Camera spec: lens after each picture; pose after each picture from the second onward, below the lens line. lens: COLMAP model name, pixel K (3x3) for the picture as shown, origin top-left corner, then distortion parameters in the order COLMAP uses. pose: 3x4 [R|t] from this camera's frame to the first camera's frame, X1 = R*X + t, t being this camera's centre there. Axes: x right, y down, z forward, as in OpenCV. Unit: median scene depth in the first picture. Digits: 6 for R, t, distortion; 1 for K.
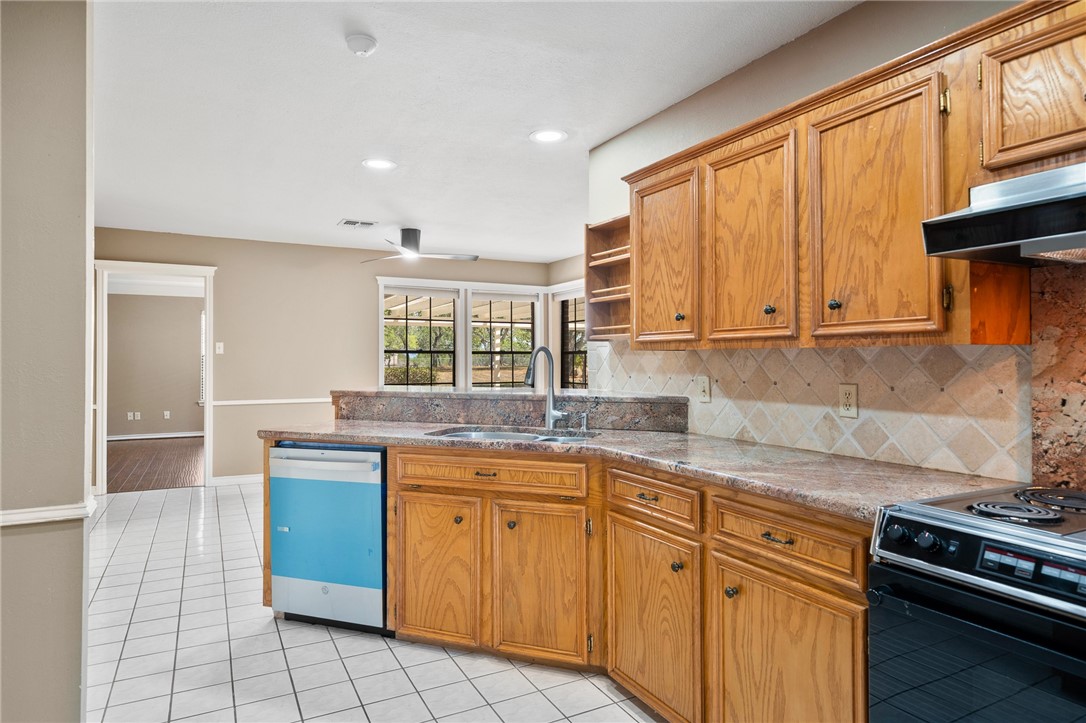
lens RADIAL K [[651.3, 0, 540.9], [0, 651.3, 351.6], [0, 0, 1]] dist [0.000814, -0.000245]
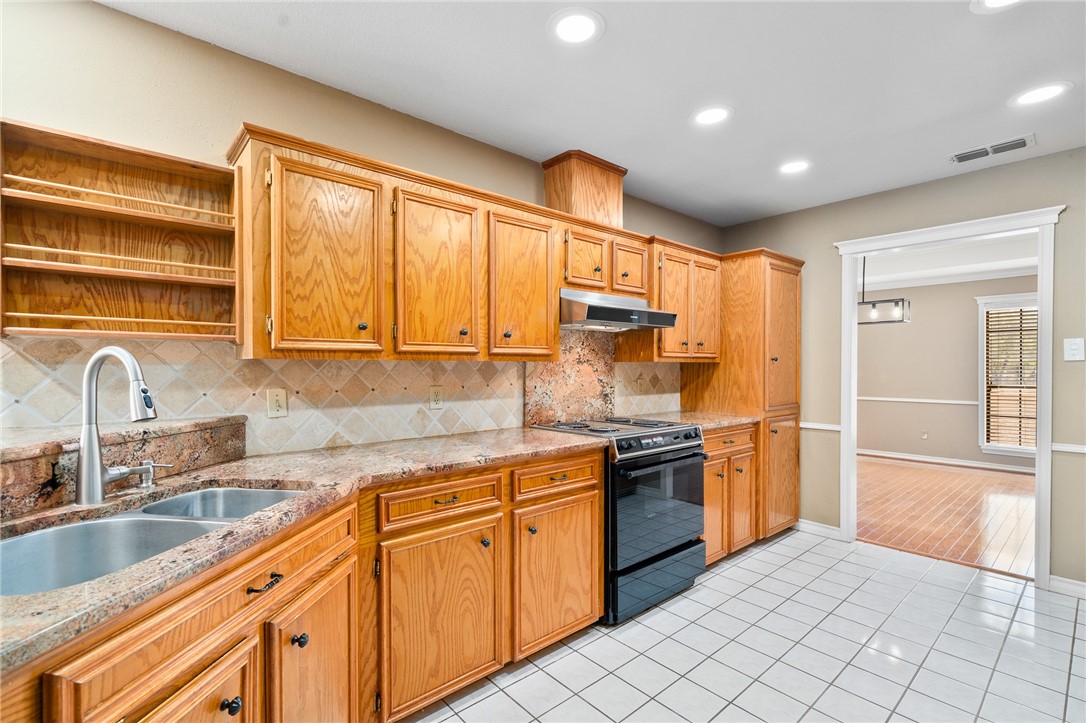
lens RADIAL K [[493.3, 0, 535.6], [0, 493.3, 371.5], [0, 0, 1]] dist [-0.000157, 0.000220]
pose [[-0.235446, -0.009490, 0.971841, -0.630532], [-0.008281, 0.999936, 0.007758, 0.007546], [-0.971852, -0.006221, -0.235509, 1.027954]]
